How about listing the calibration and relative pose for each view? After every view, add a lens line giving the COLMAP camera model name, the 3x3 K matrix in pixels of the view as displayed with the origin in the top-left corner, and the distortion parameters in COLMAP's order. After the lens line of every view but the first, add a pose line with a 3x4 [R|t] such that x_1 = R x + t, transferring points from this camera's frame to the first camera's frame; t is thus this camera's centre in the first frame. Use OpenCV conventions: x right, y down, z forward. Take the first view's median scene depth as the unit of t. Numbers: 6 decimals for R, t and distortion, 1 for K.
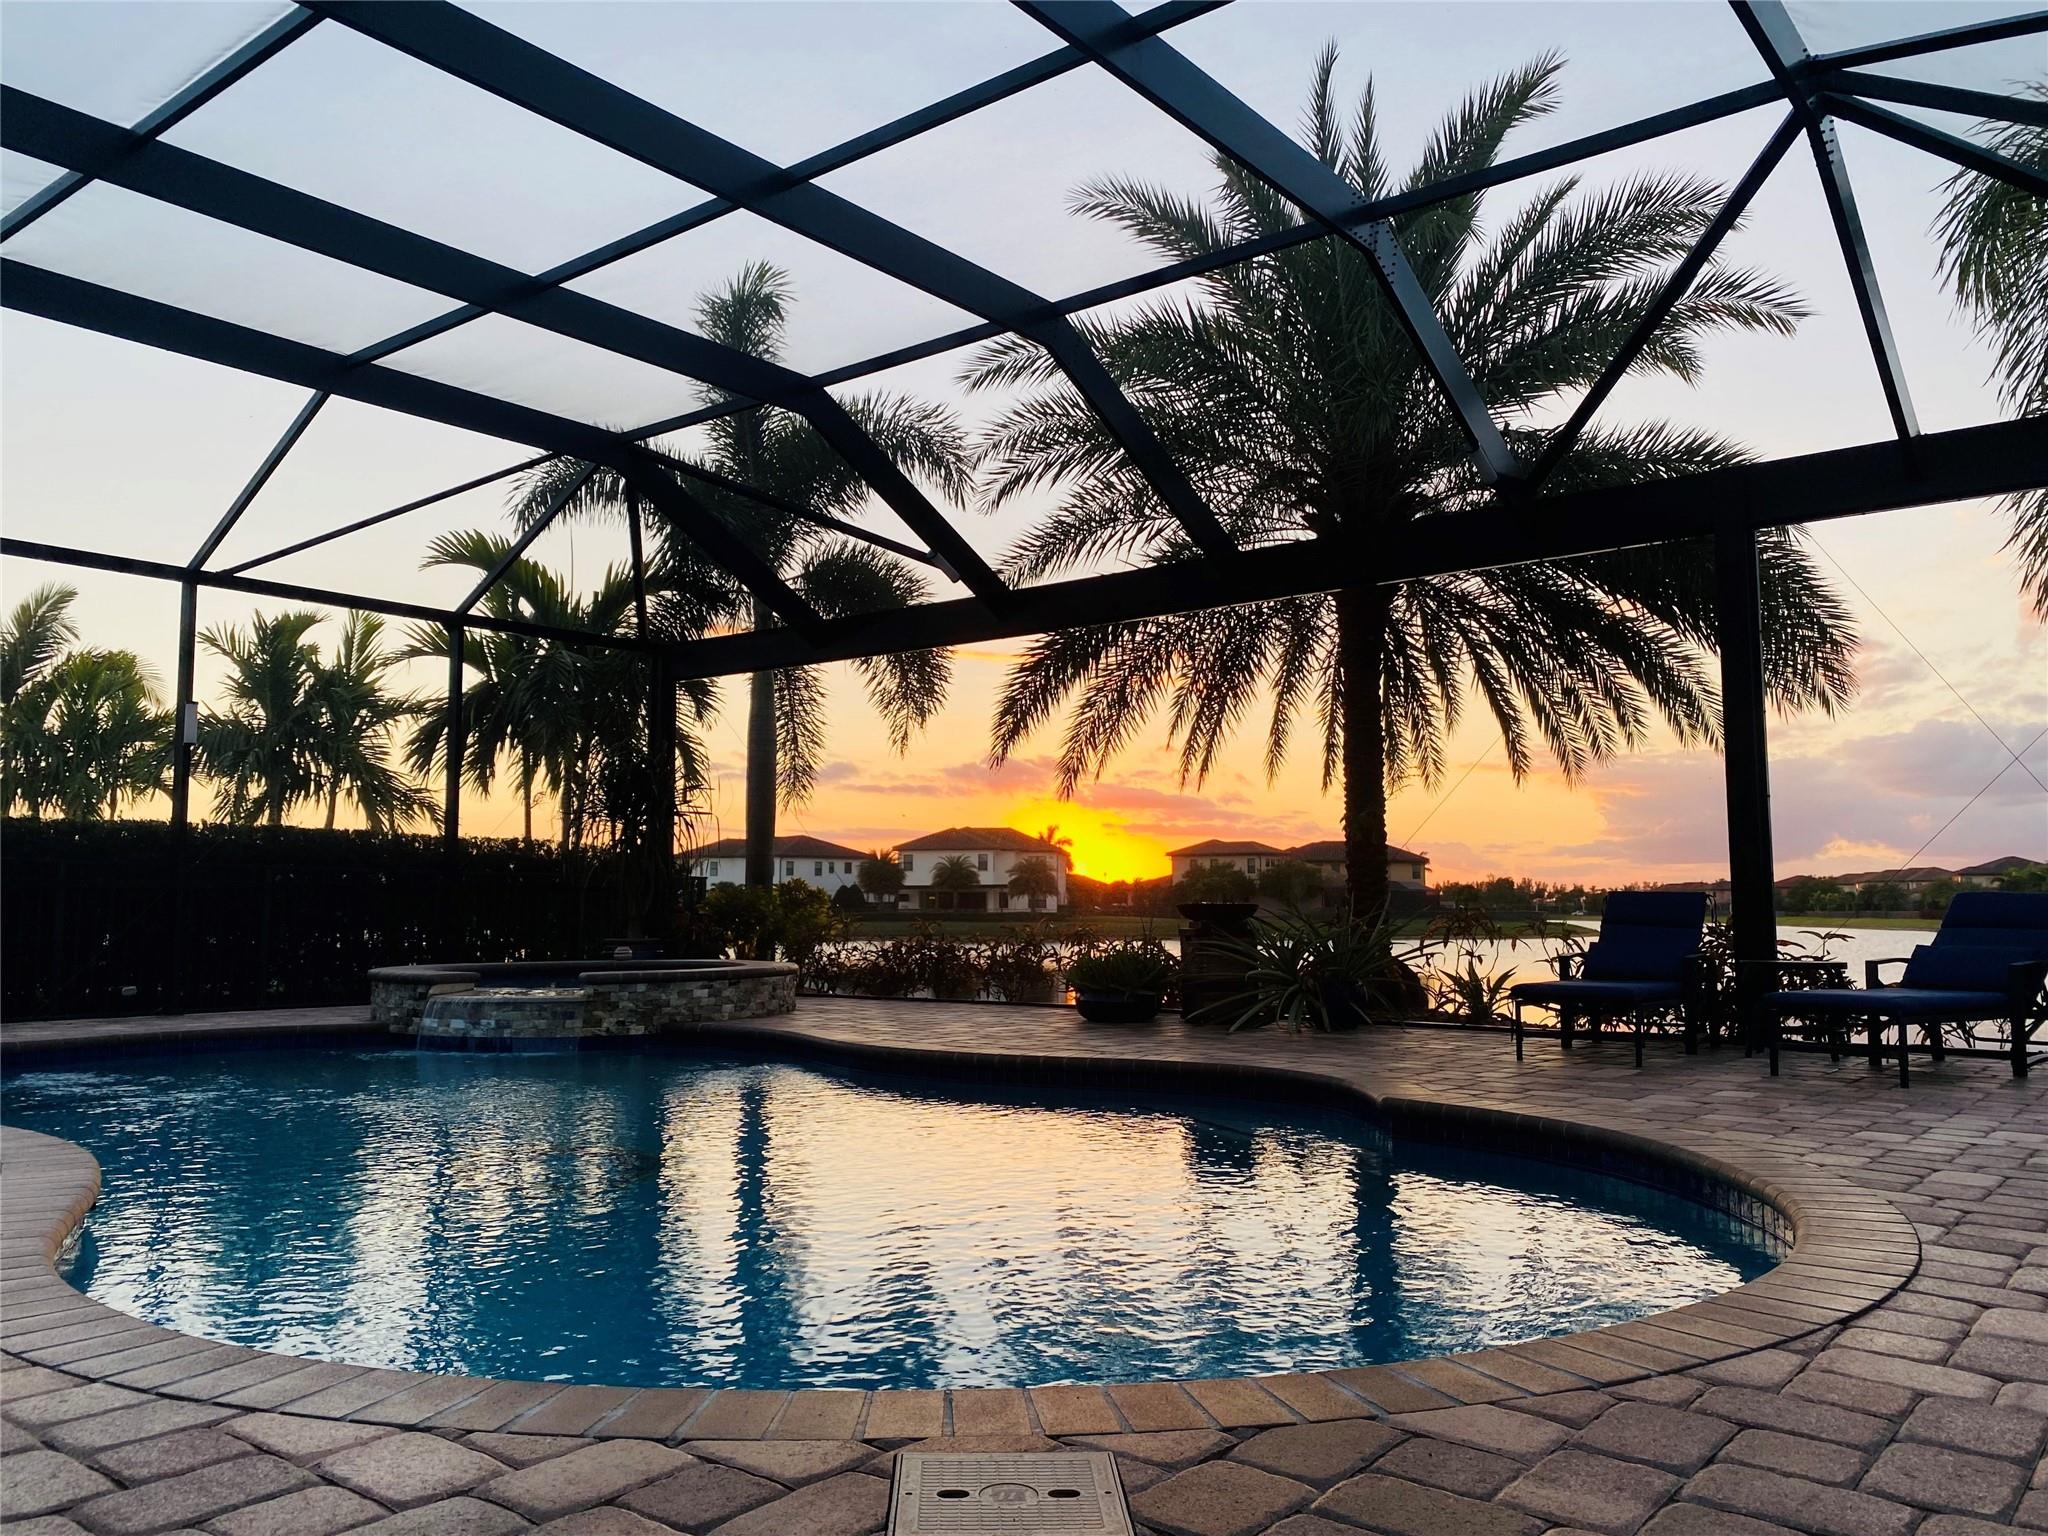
lens RADIAL K [[1539.8, 0, 1024.9], [0, 1539.8, 770.1], [0, 0, 1]] dist [-0.012241, 0.002956]
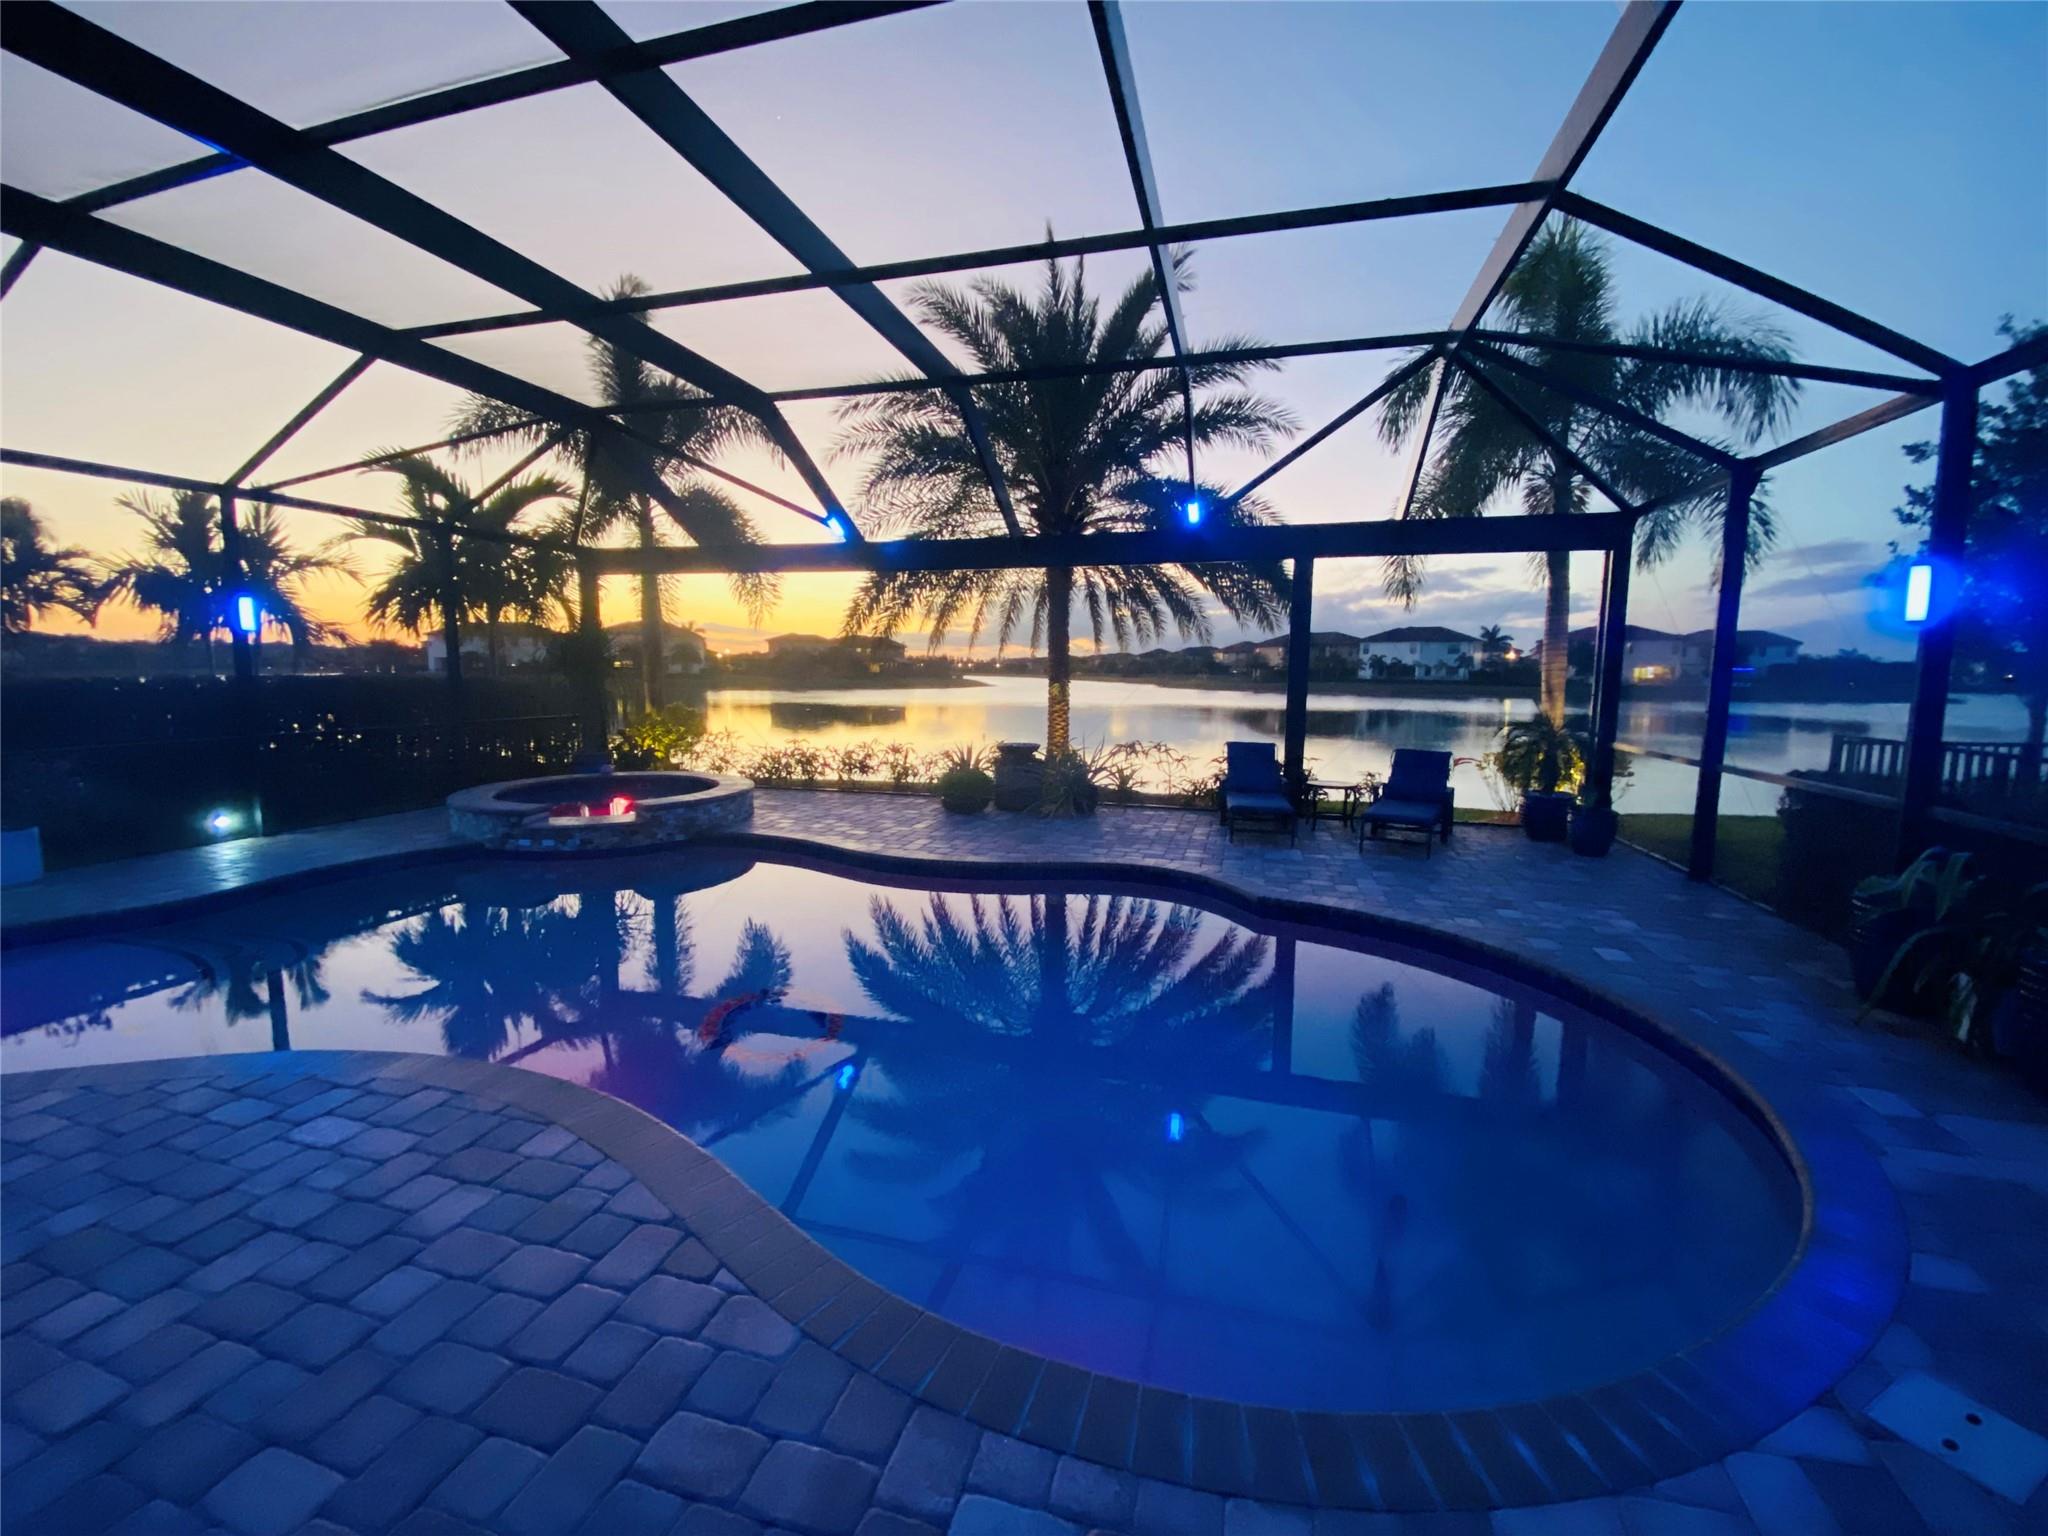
lens RADIAL K [[830.0, 0, 1023.9], [0, 830.0, 762.5], [0, 0, 1]] dist [-0.012573, -0.000399]
pose [[0.923092, -0.031477, 0.383289, -0.206210], [-0.044830, 0.981043, 0.188533, -0.063187], [-0.381958, -0.191216, 0.904182, 0.111153]]
